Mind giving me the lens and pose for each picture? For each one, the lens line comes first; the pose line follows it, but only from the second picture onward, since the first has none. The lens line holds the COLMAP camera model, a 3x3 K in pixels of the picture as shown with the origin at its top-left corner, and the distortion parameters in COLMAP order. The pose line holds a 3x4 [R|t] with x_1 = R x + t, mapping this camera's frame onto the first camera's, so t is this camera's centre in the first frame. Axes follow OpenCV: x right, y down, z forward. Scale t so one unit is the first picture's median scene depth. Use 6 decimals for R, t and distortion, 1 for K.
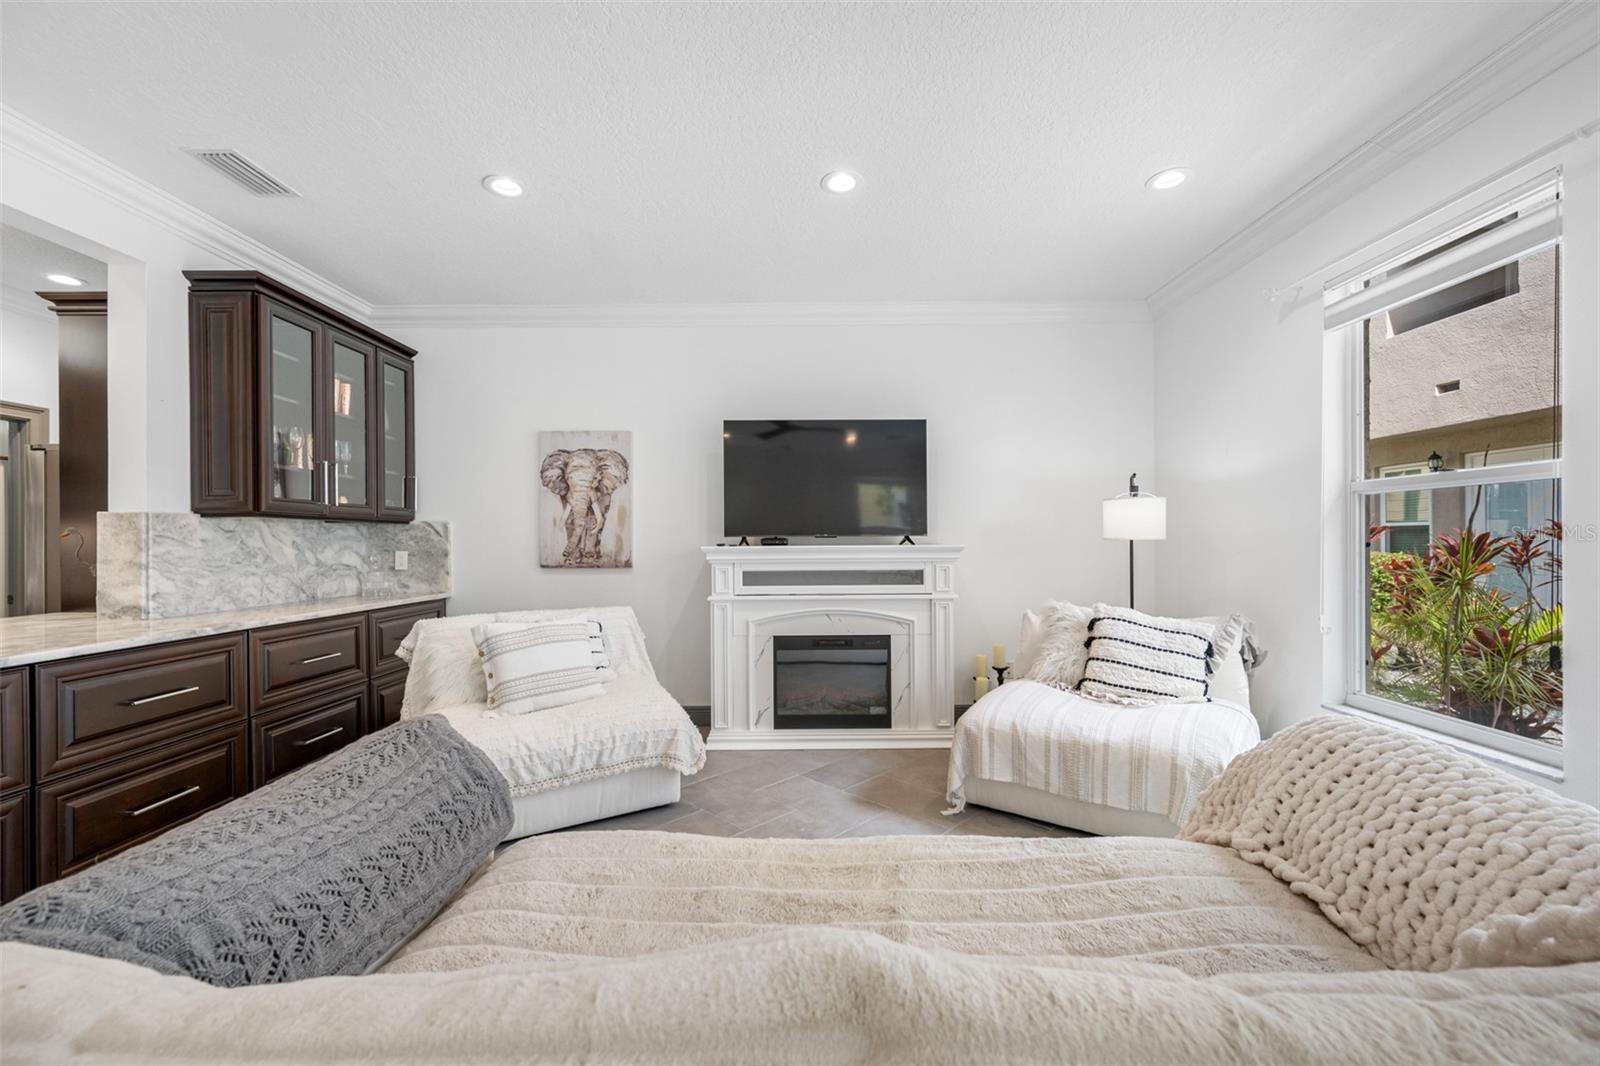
lens RADIAL K [[640.0, 0, 806.5], [0, 640.0, 542.0], [0, 0, 1]] dist [-0.001665, 0.000723]
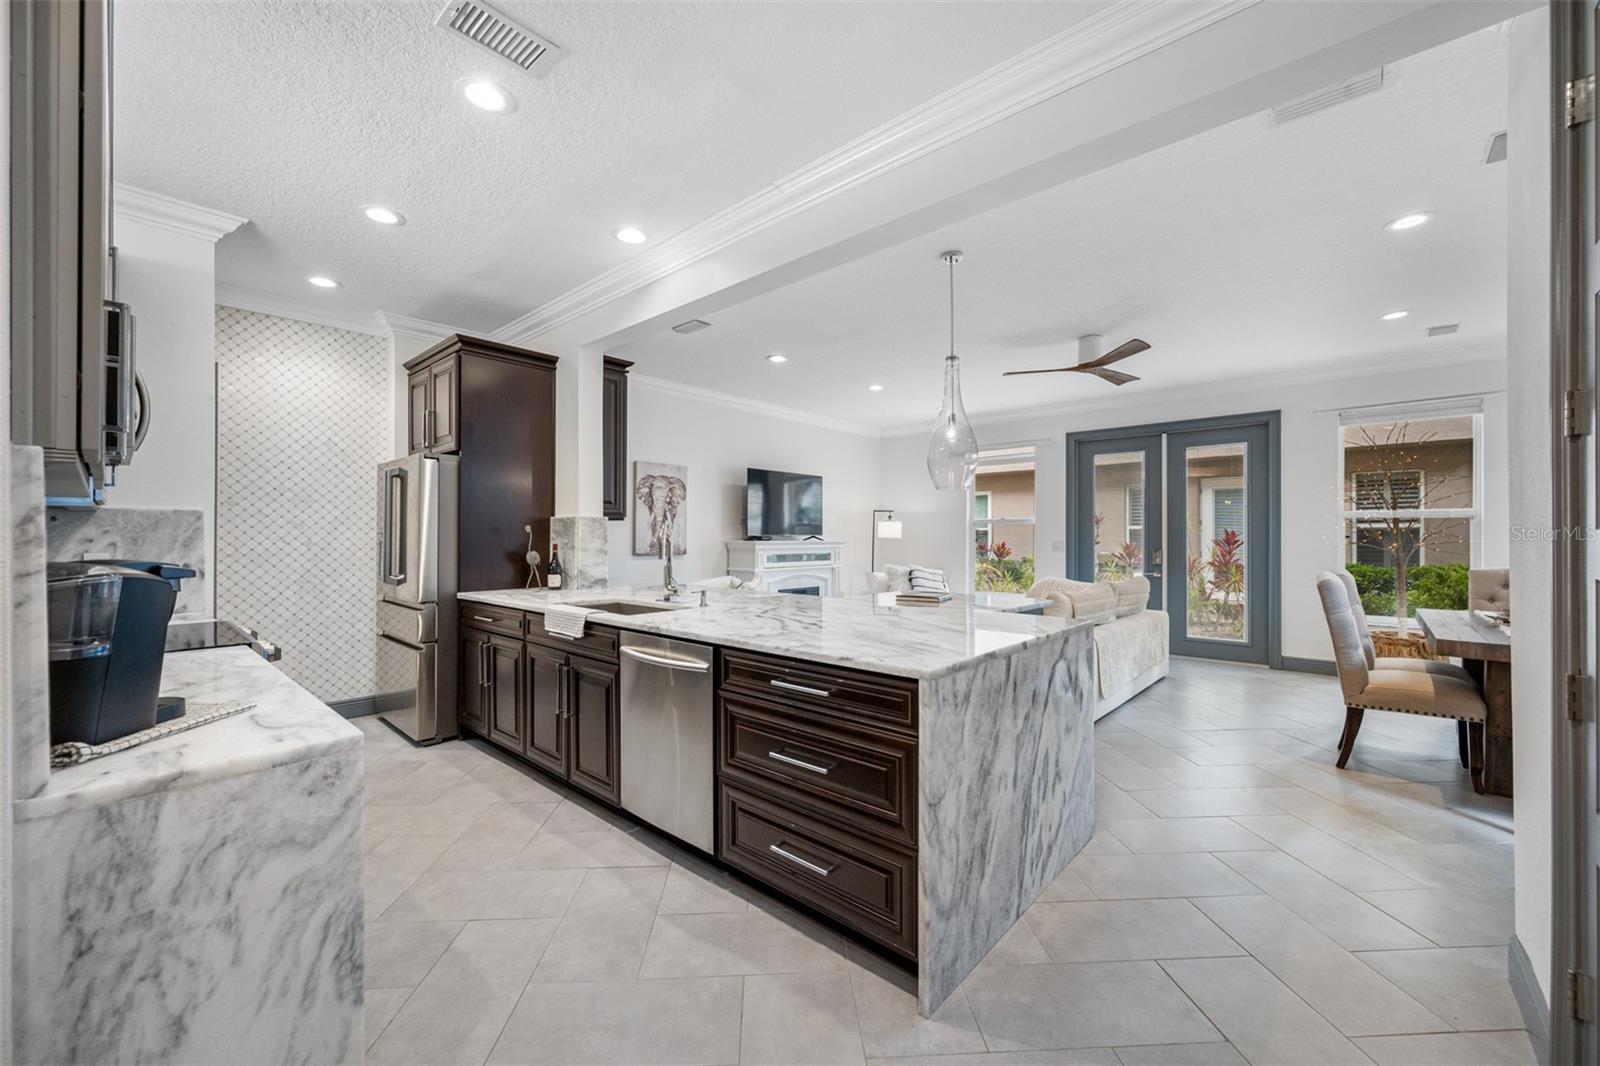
lens RADIAL K [[640.0, 0, 792.2], [0, 640.0, 535.2], [0, 0, 1]] dist [-0.001665, 0.000723]
pose [[0.667455, 0.008824, 0.744598, -1.413189], [-0.004743, 0.999960, -0.007599, 0.004605], [-0.744635, 0.001541, 0.667470, -0.257884]]
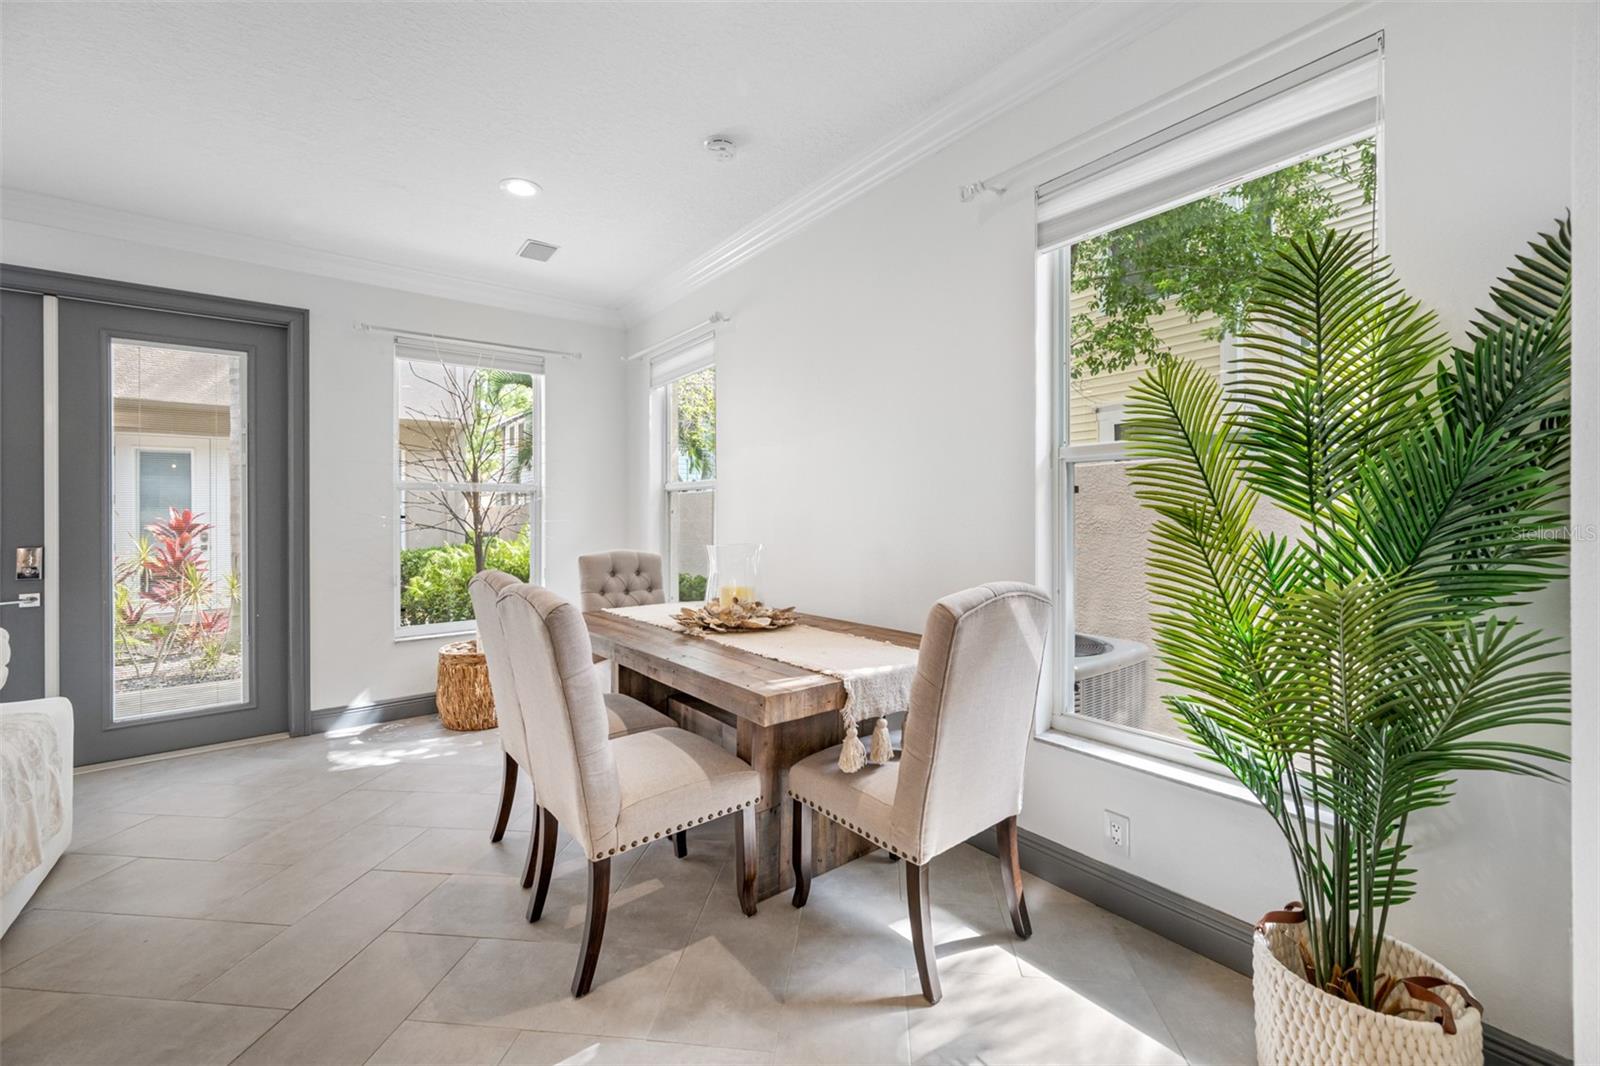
lens RADIAL K [[640.0, 0, 808.0], [0, 640.0, 511.6], [0, 0, 1]] dist [-0.001665, 0.000723]
pose [[-0.631868, 0.019929, 0.774820, -0.635344], [0.017045, 0.999785, -0.011815, 0.006934], [-0.774888, 0.005741, -0.632072, -0.076831]]
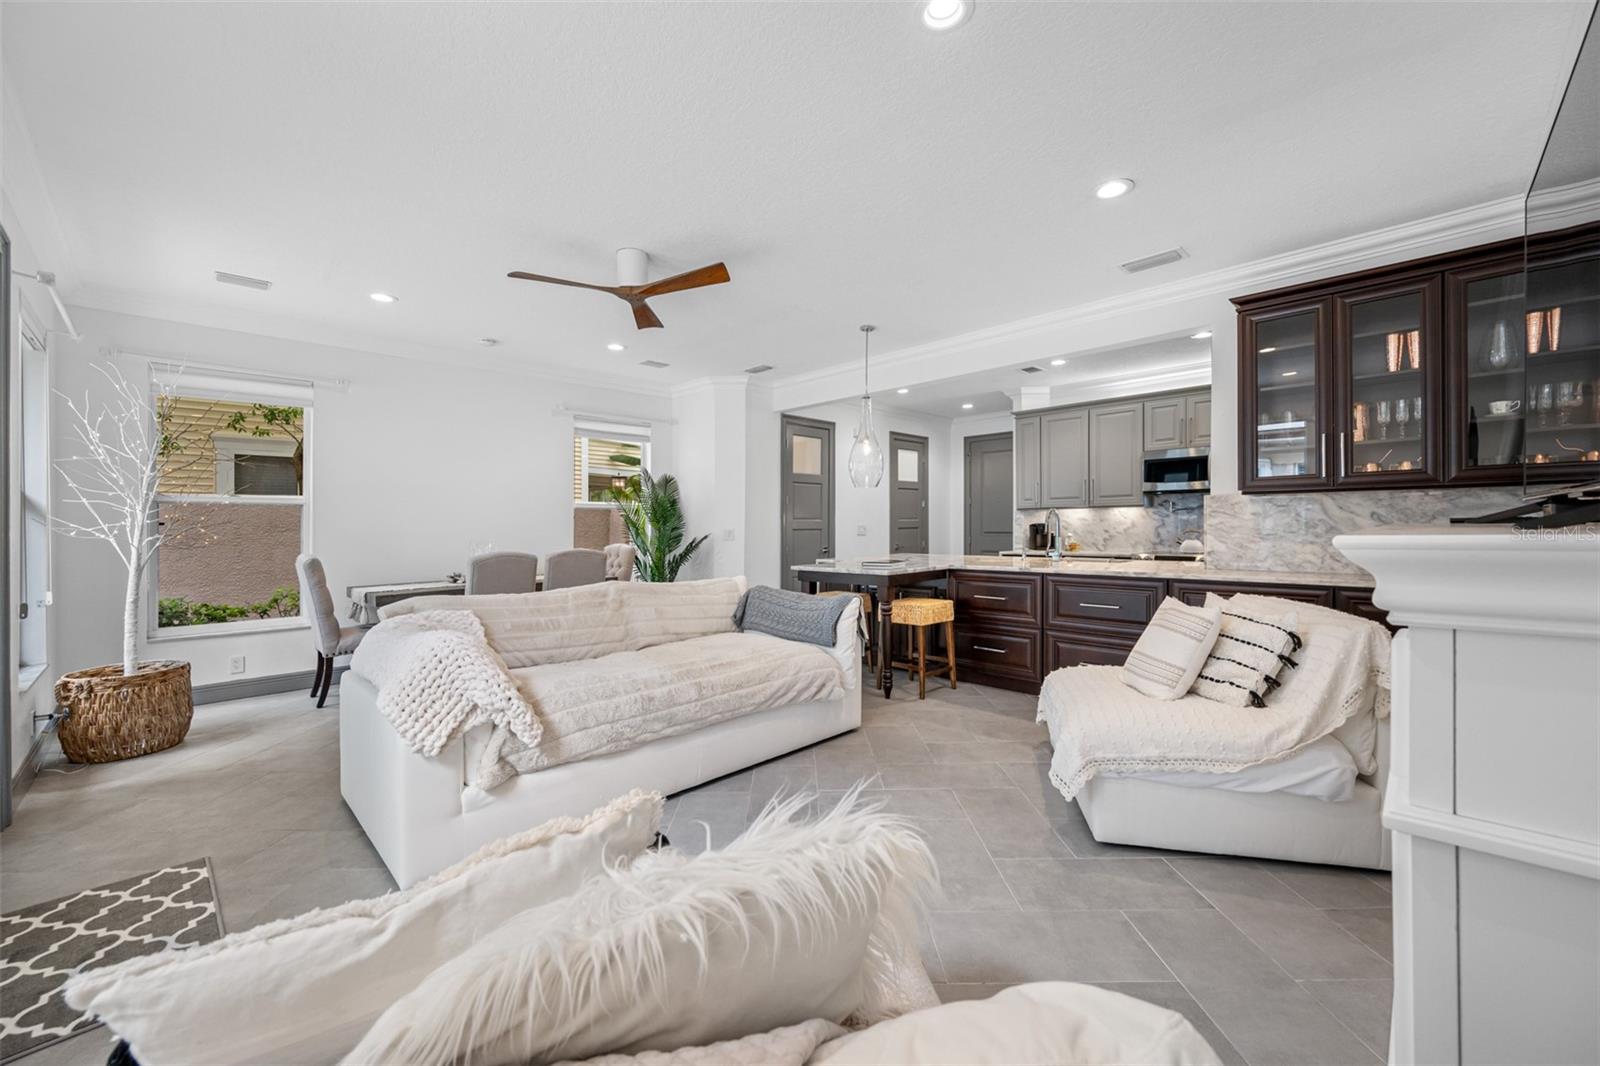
lens RADIAL K [[640.0, 0, 792.7], [0, 640.0, 529.1], [0, 0, 1]] dist [-0.001665, 0.000723]
pose [[-0.711938, 0.018671, -0.701994, 0.499172], [0.013604, 0.999826, 0.012795, 0.000072], [0.702111, -0.000440, -0.712068, 1.055811]]
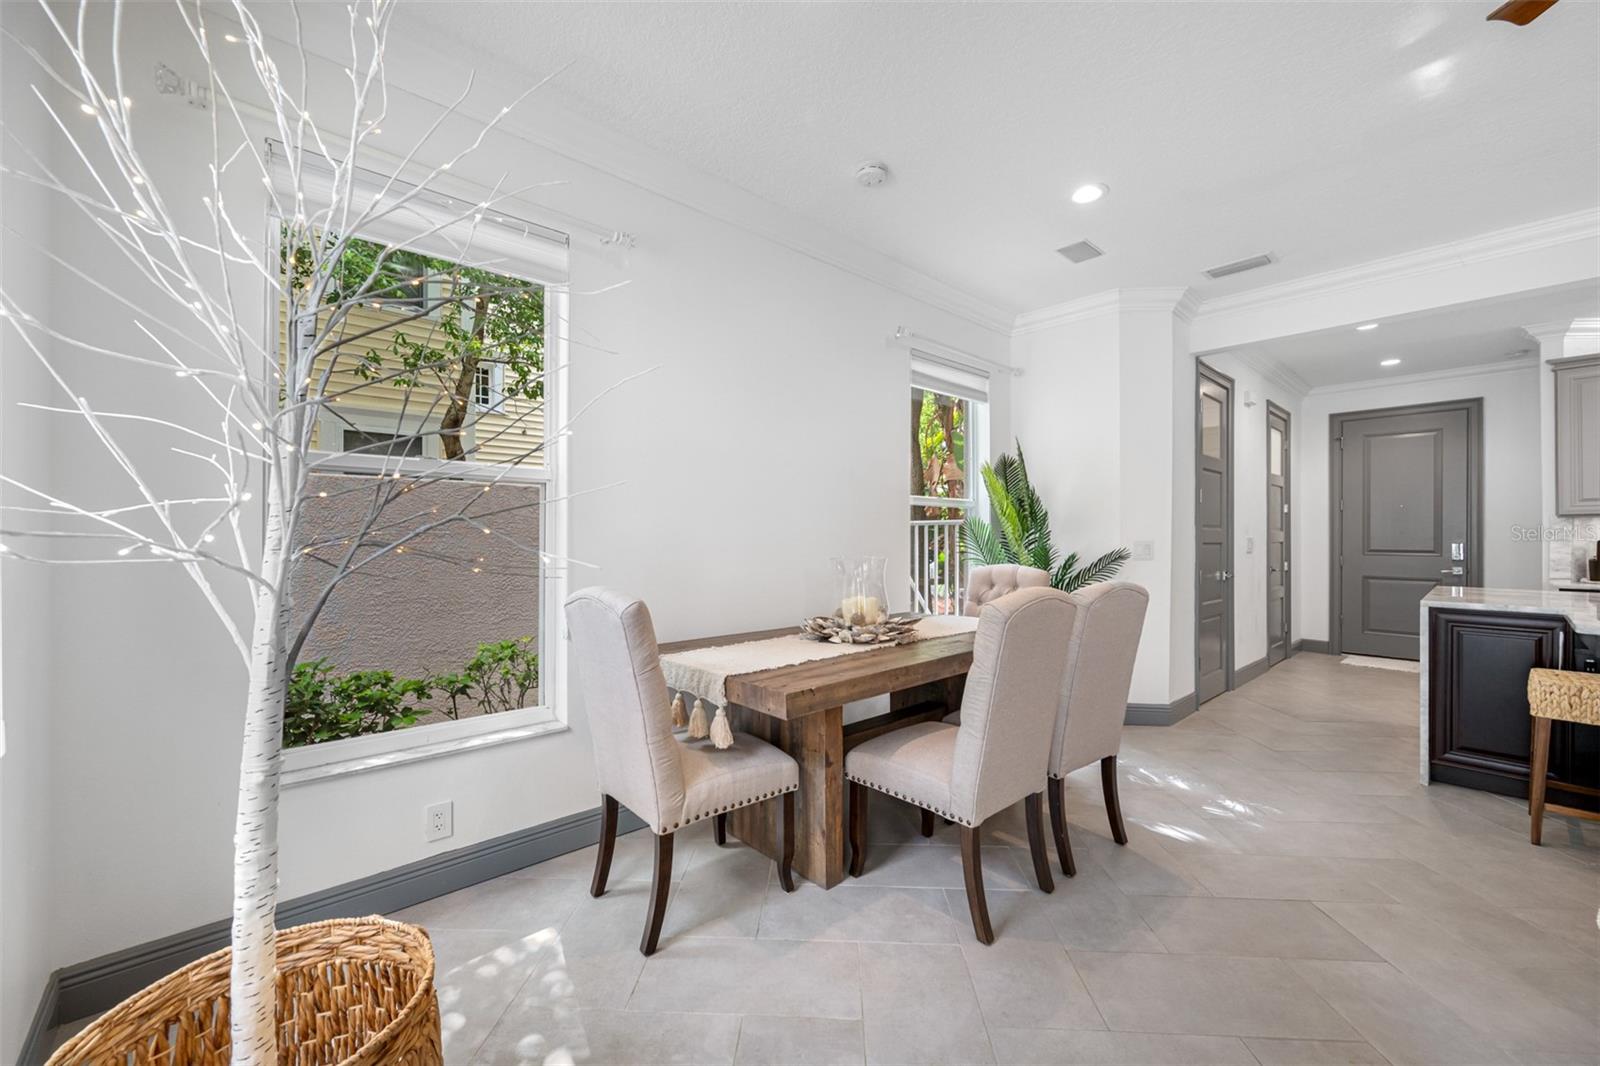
lens RADIAL K [[640.0, 0, 786.8], [0, 640.0, 536.9], [0, 0, 1]] dist [-0.001665, 0.000723]
pose [[-0.745644, 0.007108, -0.666307, 0.544928], [0.000164, 0.999945, 0.010483, 0.001684], [0.666345, 0.007708, -0.745604, 0.050276]]
